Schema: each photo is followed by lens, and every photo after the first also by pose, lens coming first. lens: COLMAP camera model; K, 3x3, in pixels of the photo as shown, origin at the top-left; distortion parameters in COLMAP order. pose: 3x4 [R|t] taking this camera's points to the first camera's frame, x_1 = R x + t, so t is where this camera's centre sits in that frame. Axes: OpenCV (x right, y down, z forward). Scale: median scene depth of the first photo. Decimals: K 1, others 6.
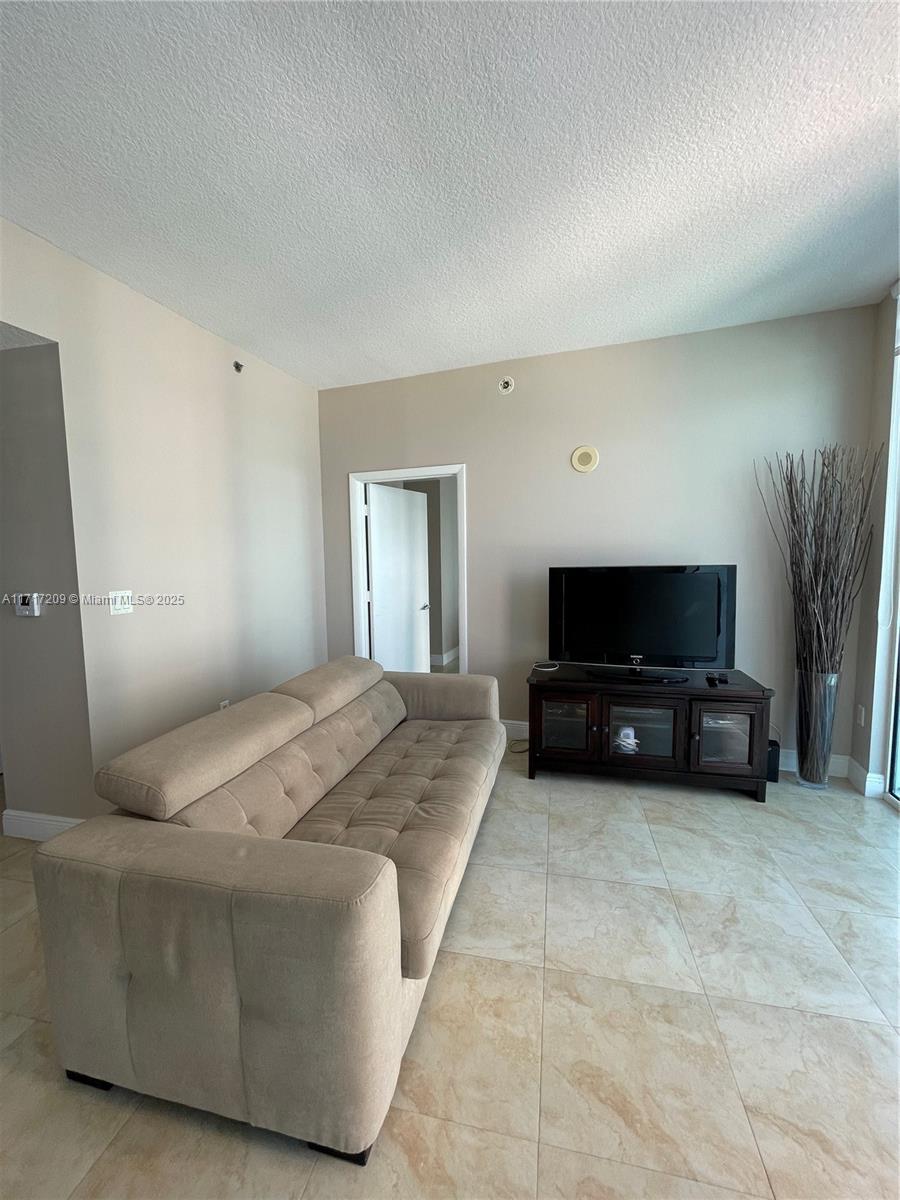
lens RADIAL K [[482.1, 0, 449.3], [0, 482.1, 601.0], [0, 0, 1]] dist [-0.003087, -0.000434]
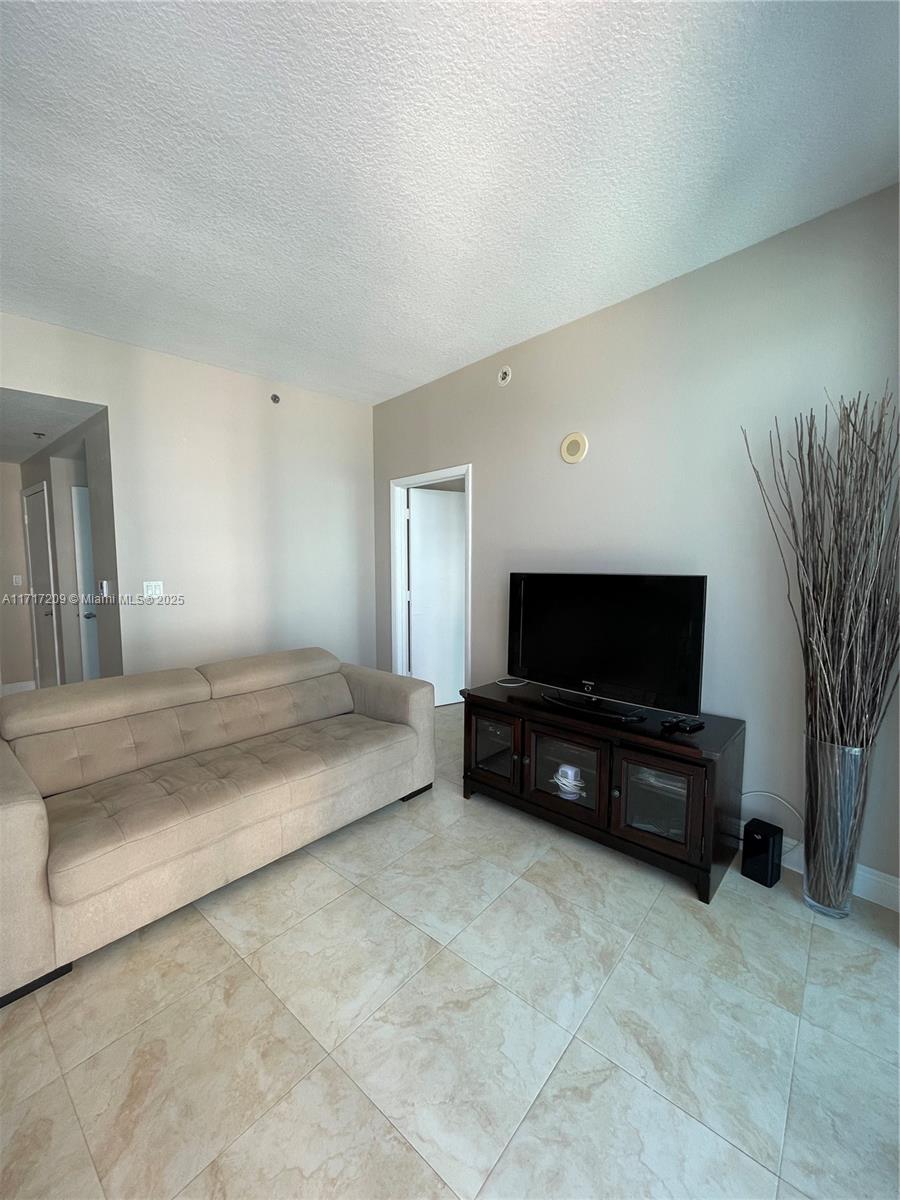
lens RADIAL K [[482.1, 0, 449.3], [0, 482.1, 601.0], [0, 0, 1]] dist [-0.003087, -0.000434]
pose [[0.883666, 0.053569, -0.465043, 0.623588], [-0.052967, 0.998493, 0.014370, -0.027655], [0.465112, 0.011934, 0.885171, 0.170336]]
